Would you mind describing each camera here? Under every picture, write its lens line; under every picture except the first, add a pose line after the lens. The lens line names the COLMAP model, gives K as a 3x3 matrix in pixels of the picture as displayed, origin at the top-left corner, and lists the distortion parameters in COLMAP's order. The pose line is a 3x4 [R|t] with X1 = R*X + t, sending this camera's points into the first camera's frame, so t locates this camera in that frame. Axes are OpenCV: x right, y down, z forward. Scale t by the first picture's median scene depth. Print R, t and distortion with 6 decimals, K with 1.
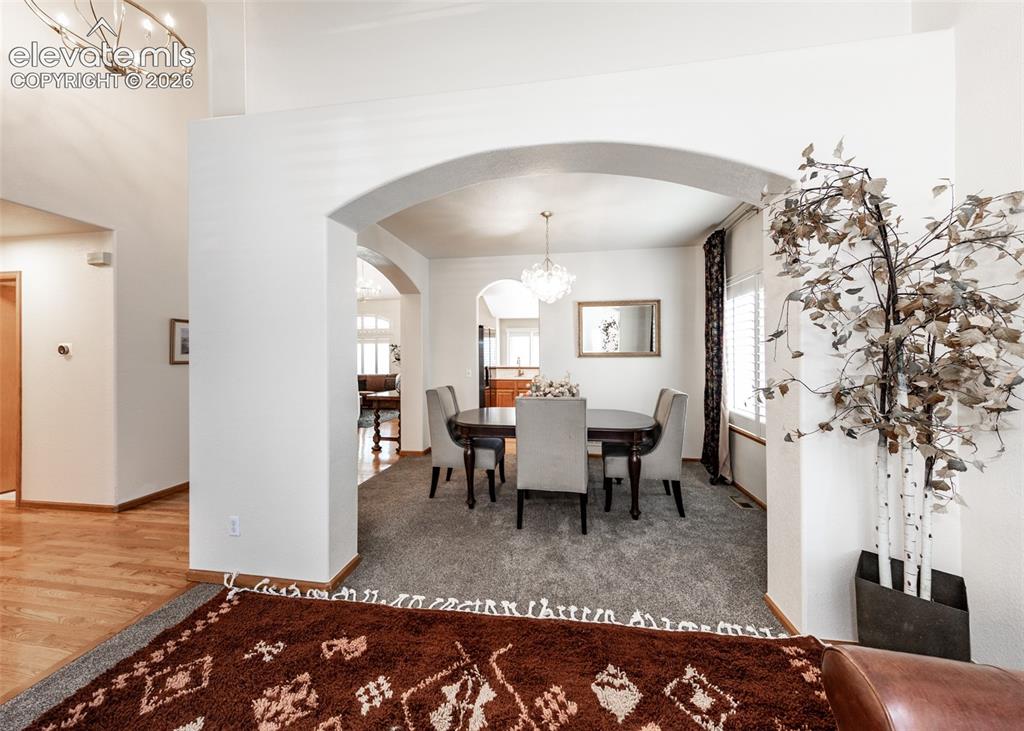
lens RADIAL K [[368.6, 0, 512.0], [0, 368.6, 365.5], [0, 0, 1]] dist [-0.000182, -0.000013]
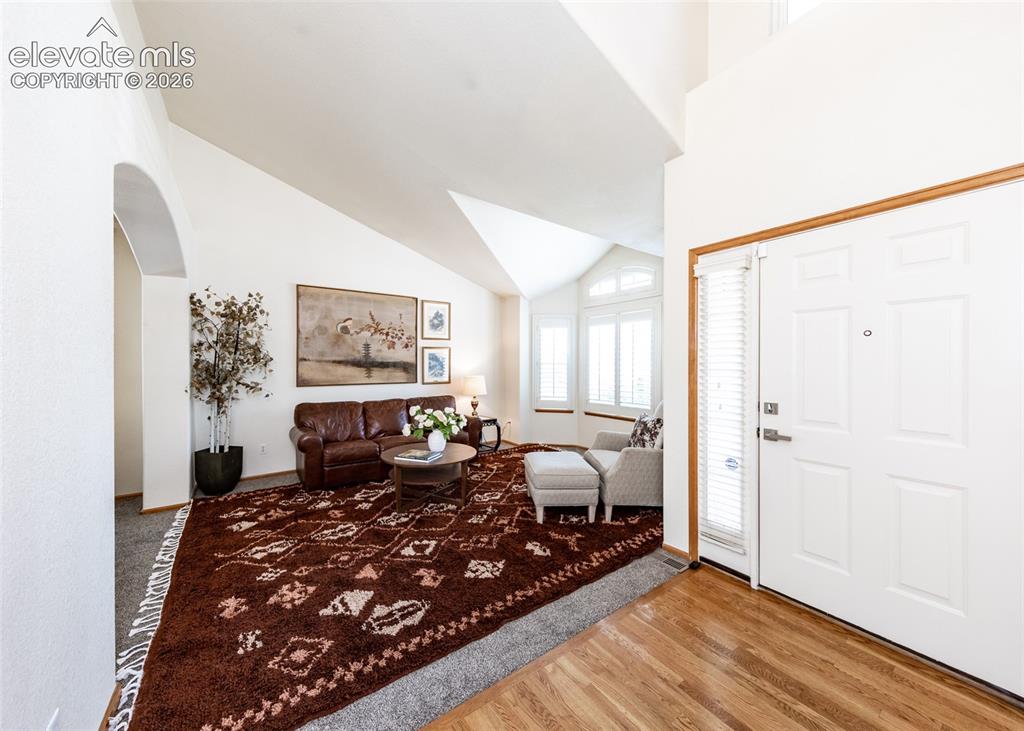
lens RADIAL K [[368.6, 0, 512.0], [0, 368.6, 365.5], [0, 0, 1]] dist [-0.000182, -0.000013]
pose [[-0.720564, -0.006090, 0.693362, -2.300406], [0.003280, 0.999920, 0.012192, -0.063101], [-0.693381, 0.011059, -0.720486, 1.438054]]
